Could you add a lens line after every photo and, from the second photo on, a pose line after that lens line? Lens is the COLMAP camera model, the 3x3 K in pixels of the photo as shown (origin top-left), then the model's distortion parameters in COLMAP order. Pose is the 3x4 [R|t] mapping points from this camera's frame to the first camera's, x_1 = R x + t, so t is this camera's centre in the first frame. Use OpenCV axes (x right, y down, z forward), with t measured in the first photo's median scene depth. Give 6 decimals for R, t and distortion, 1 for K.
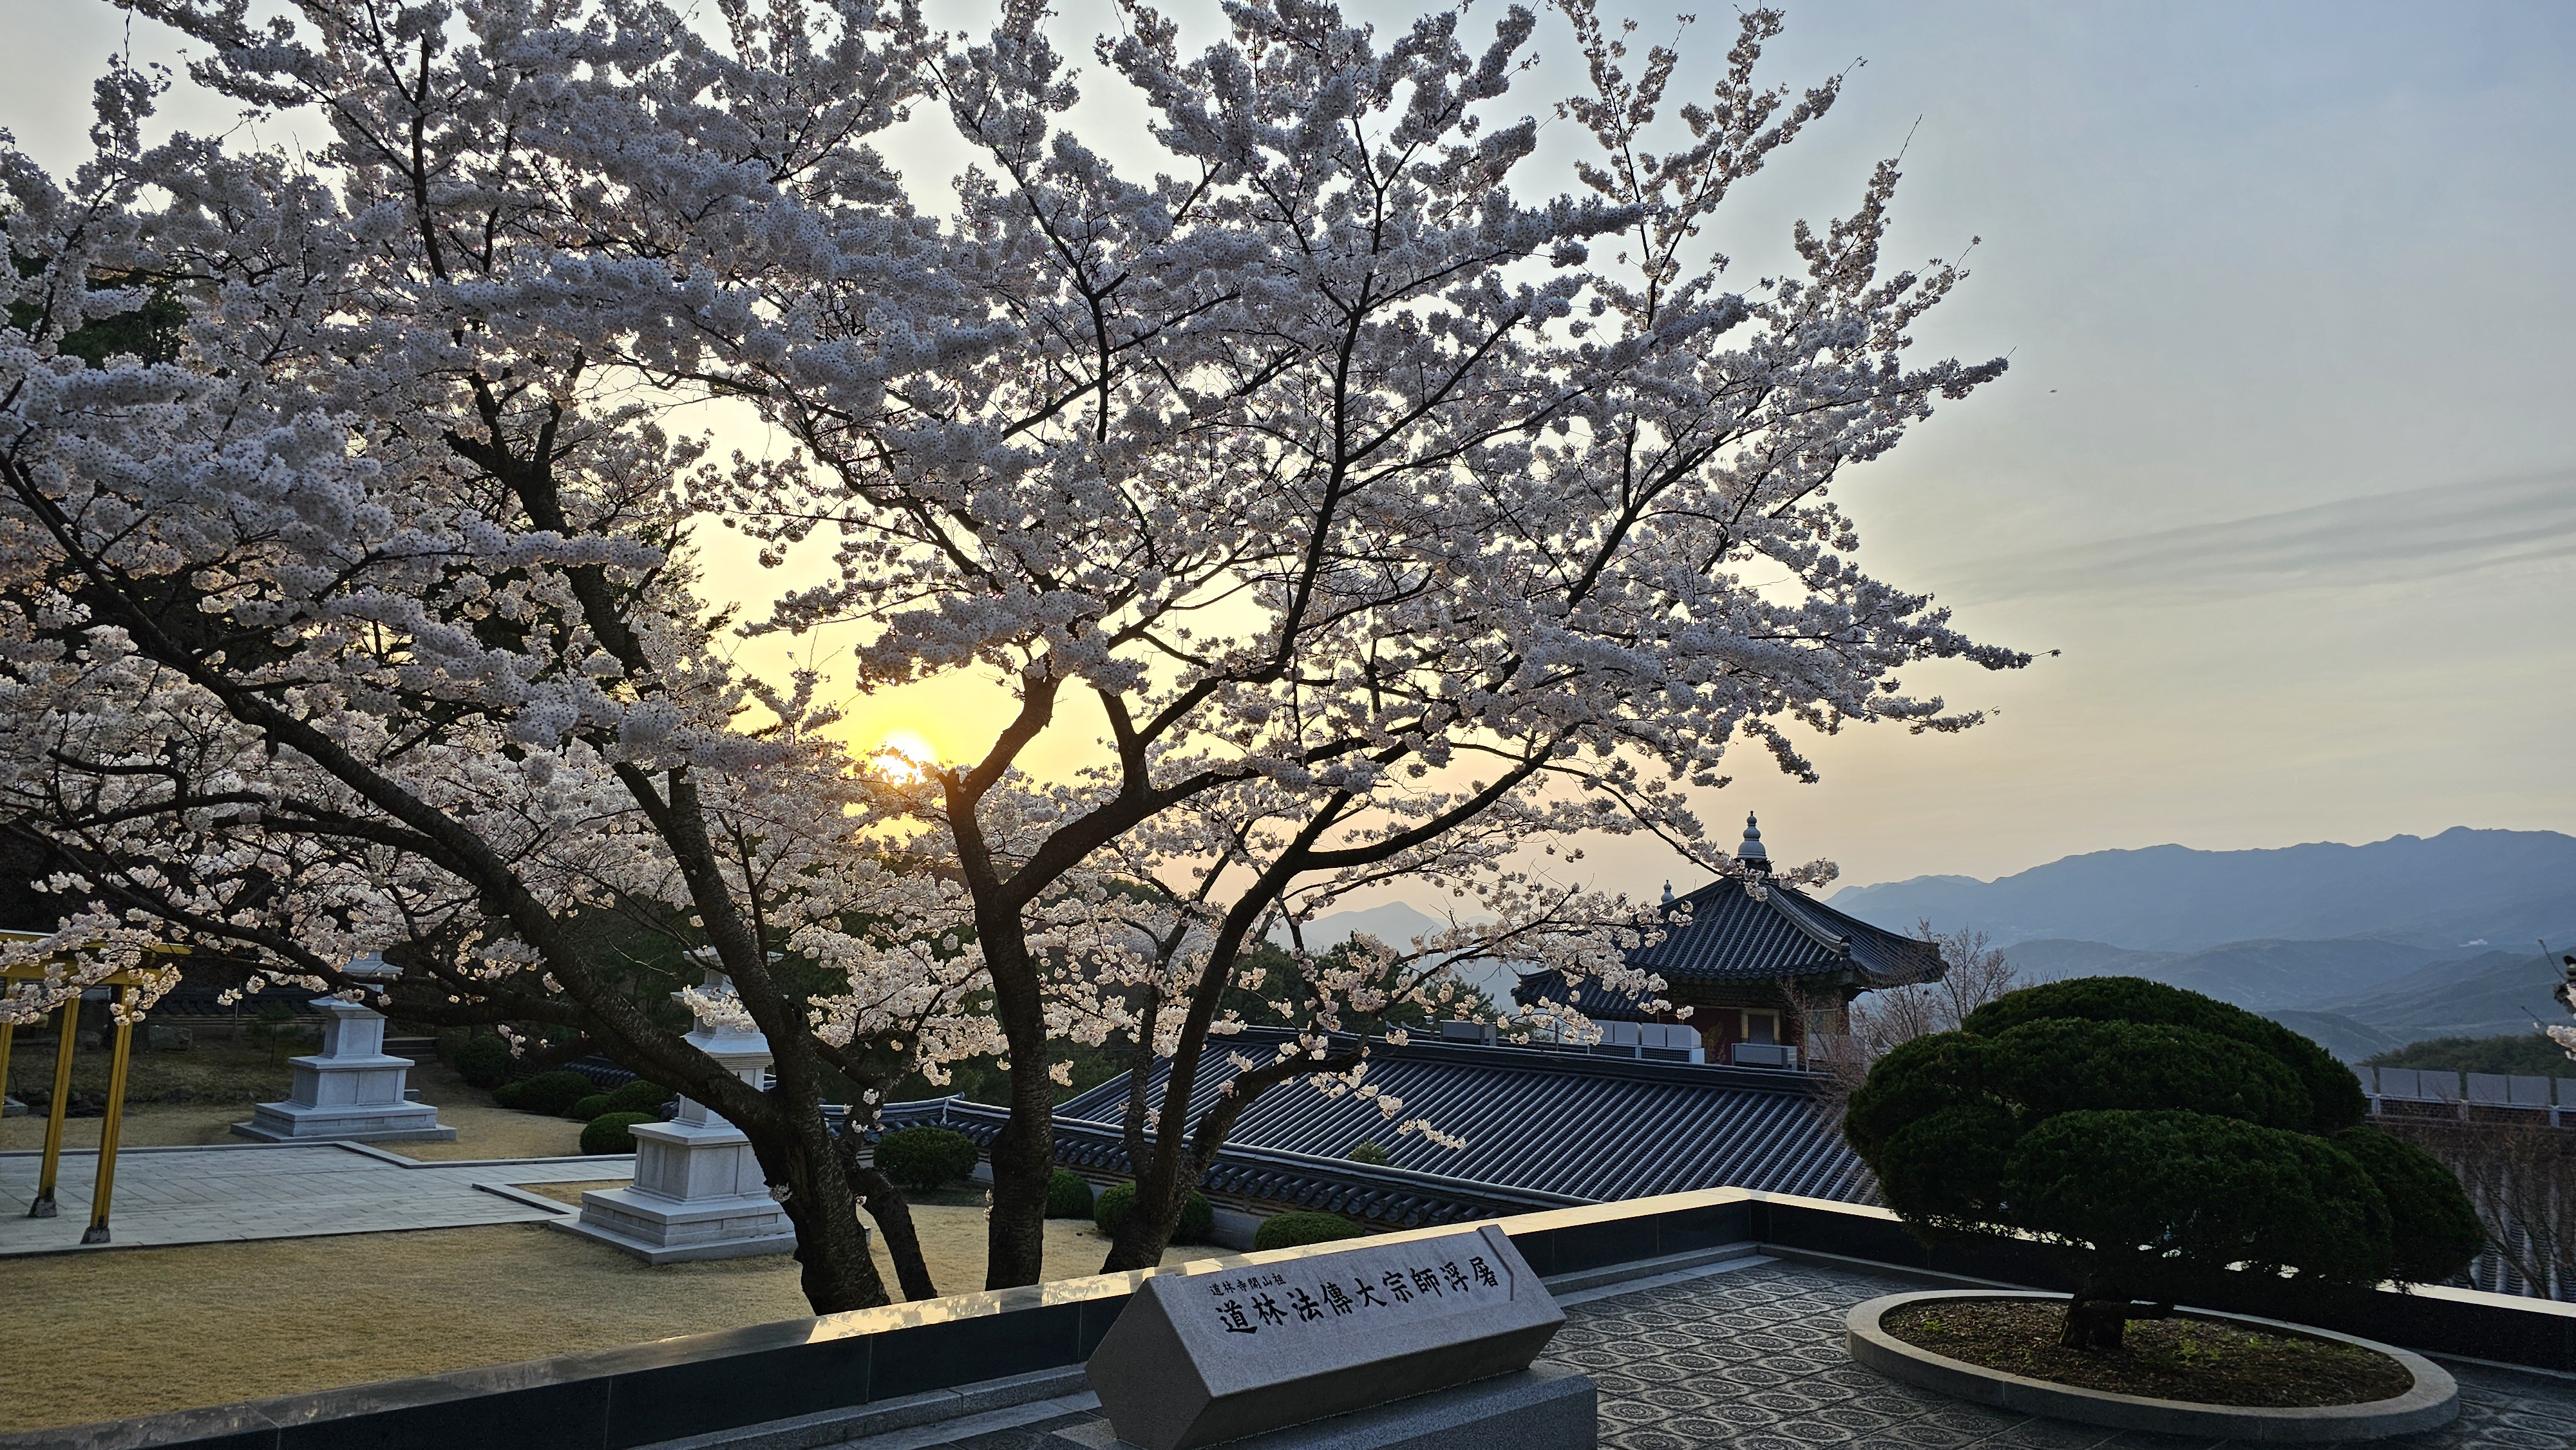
lens RADIAL K [[1675.5, 0, 1276.1], [0, 1675.5, 714.0], [0, 0, 1]] dist [0.088182, -0.095983]
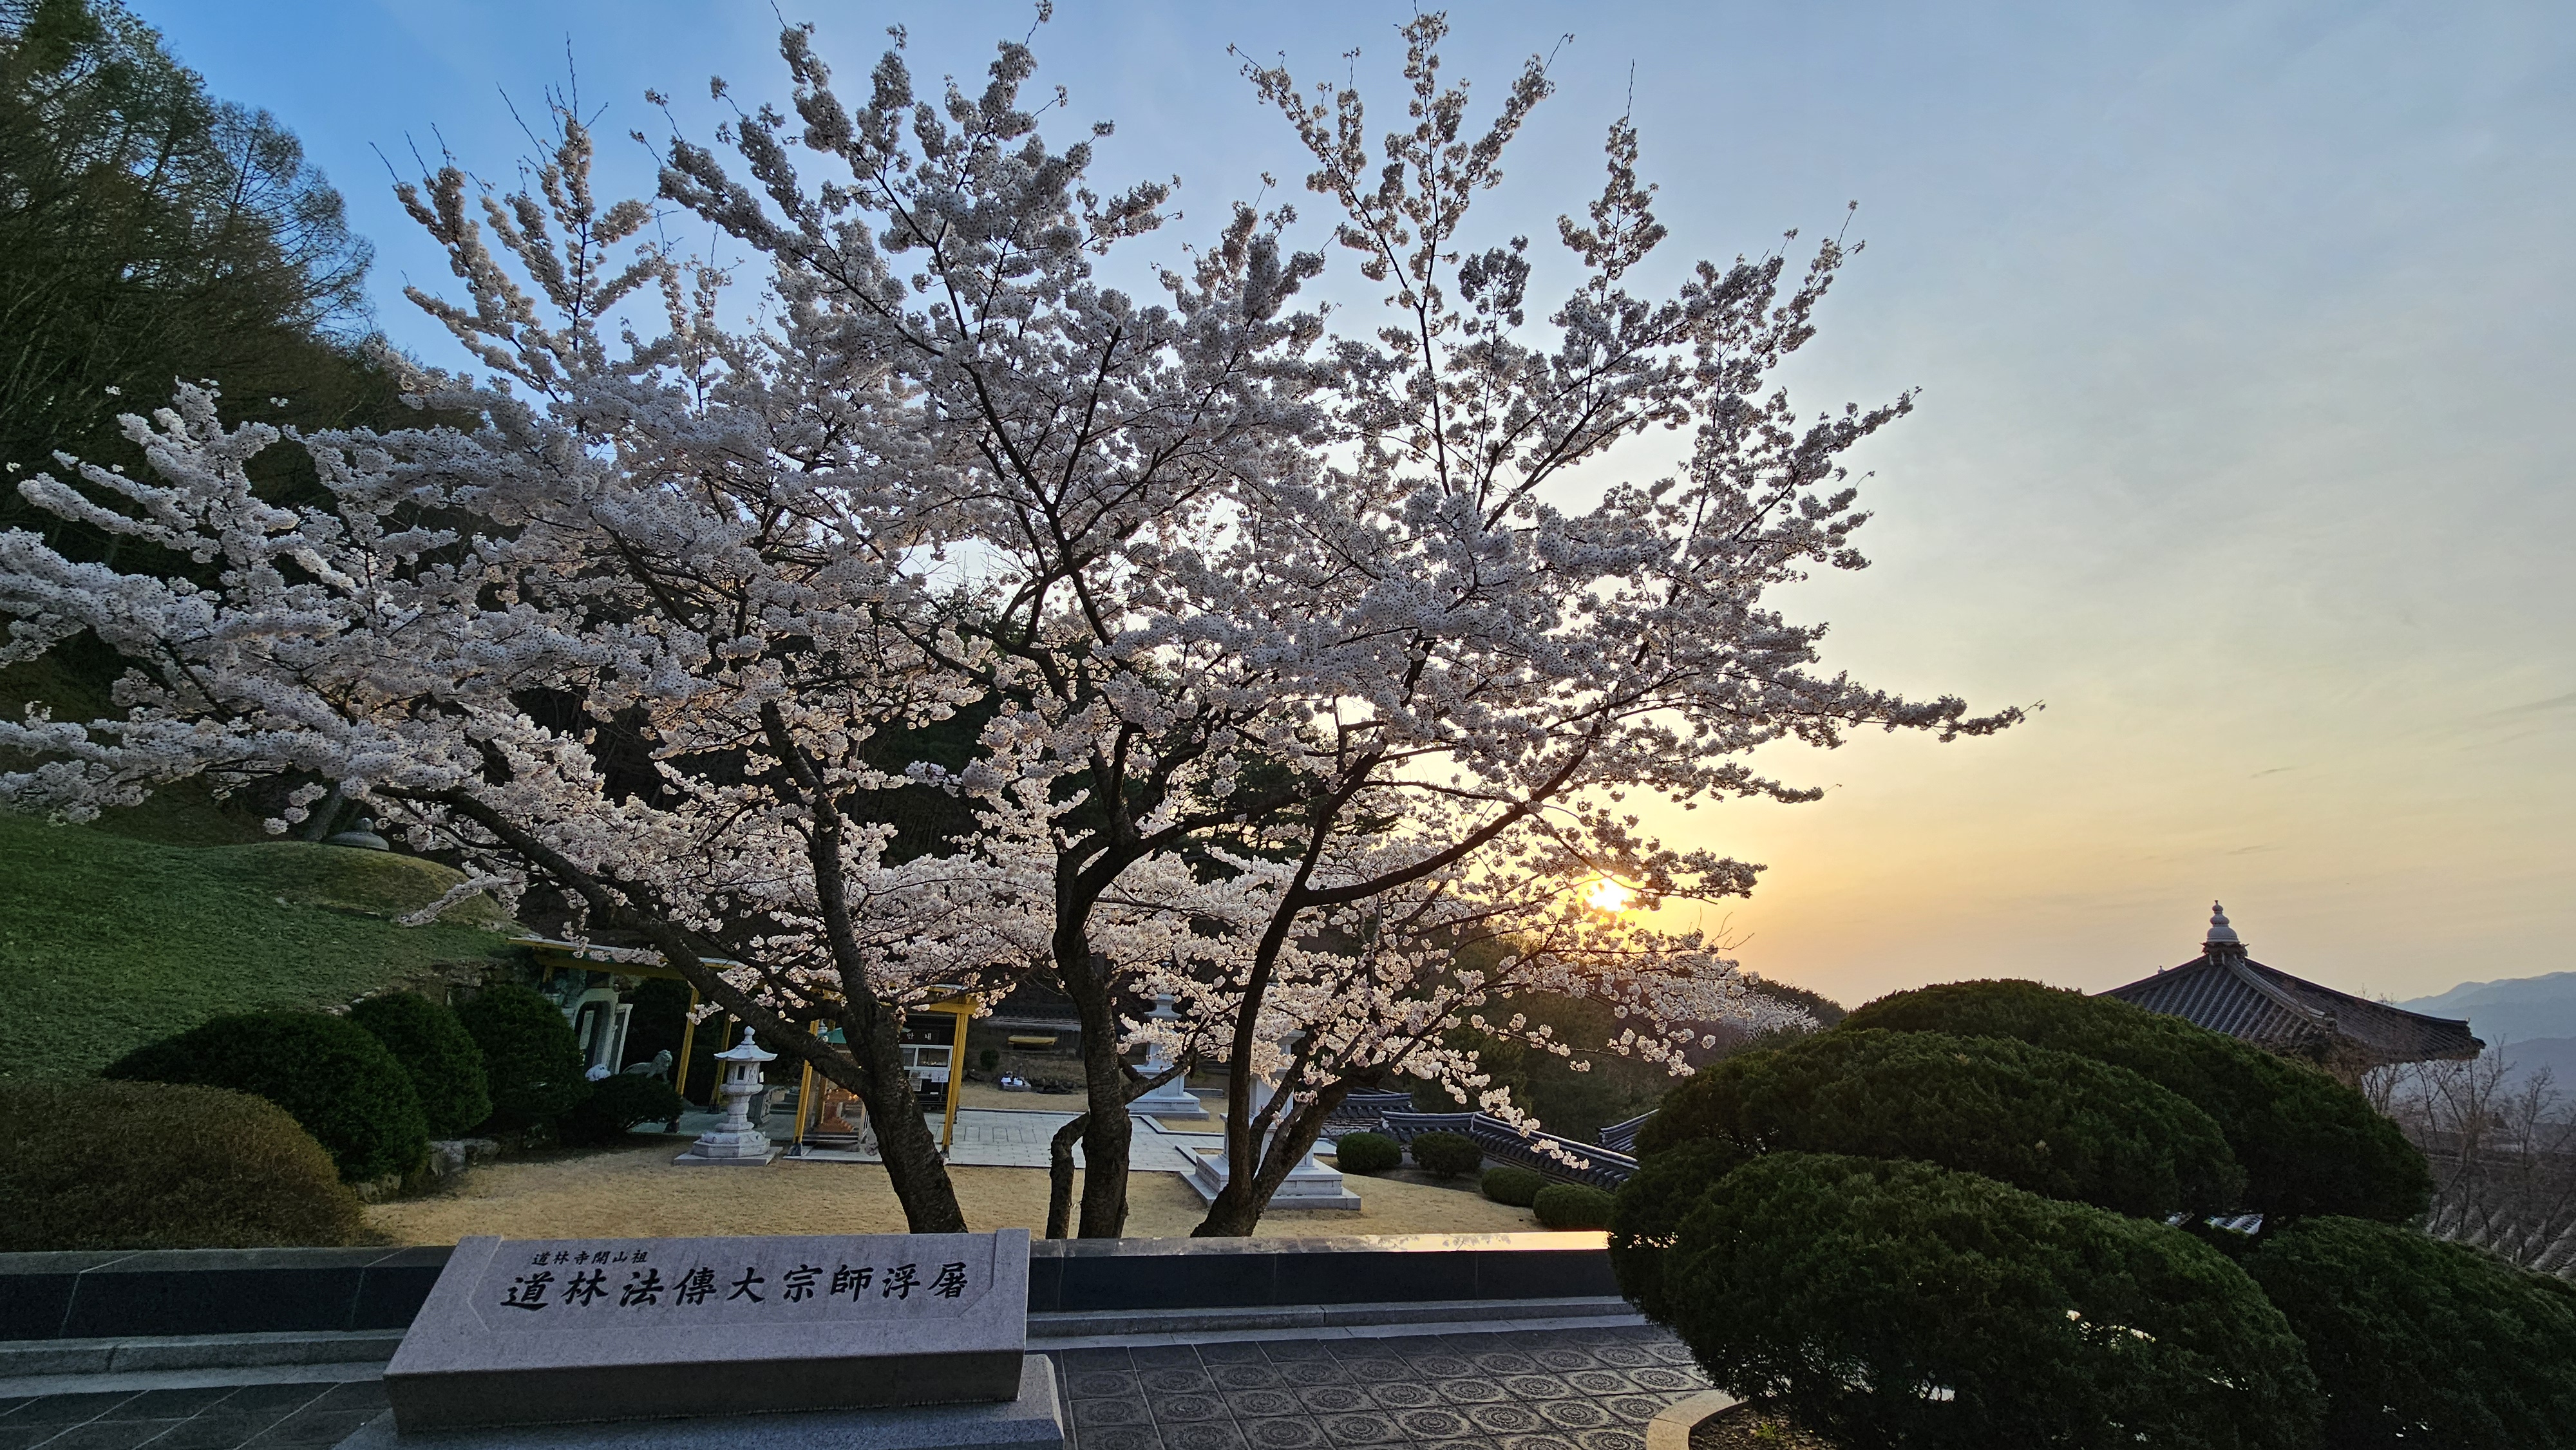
lens RADIAL K [[1035.2, 0, 1295.8], [0, 1035.2, 733.7], [0, 0, 1]] dist [-0.011201, -0.000241]
pose [[0.871536, -0.110816, -0.477646, 0.434671], [0.046131, 0.988337, -0.145125, 0.094384], [0.488157, 0.104448, 0.866483, 0.432417]]
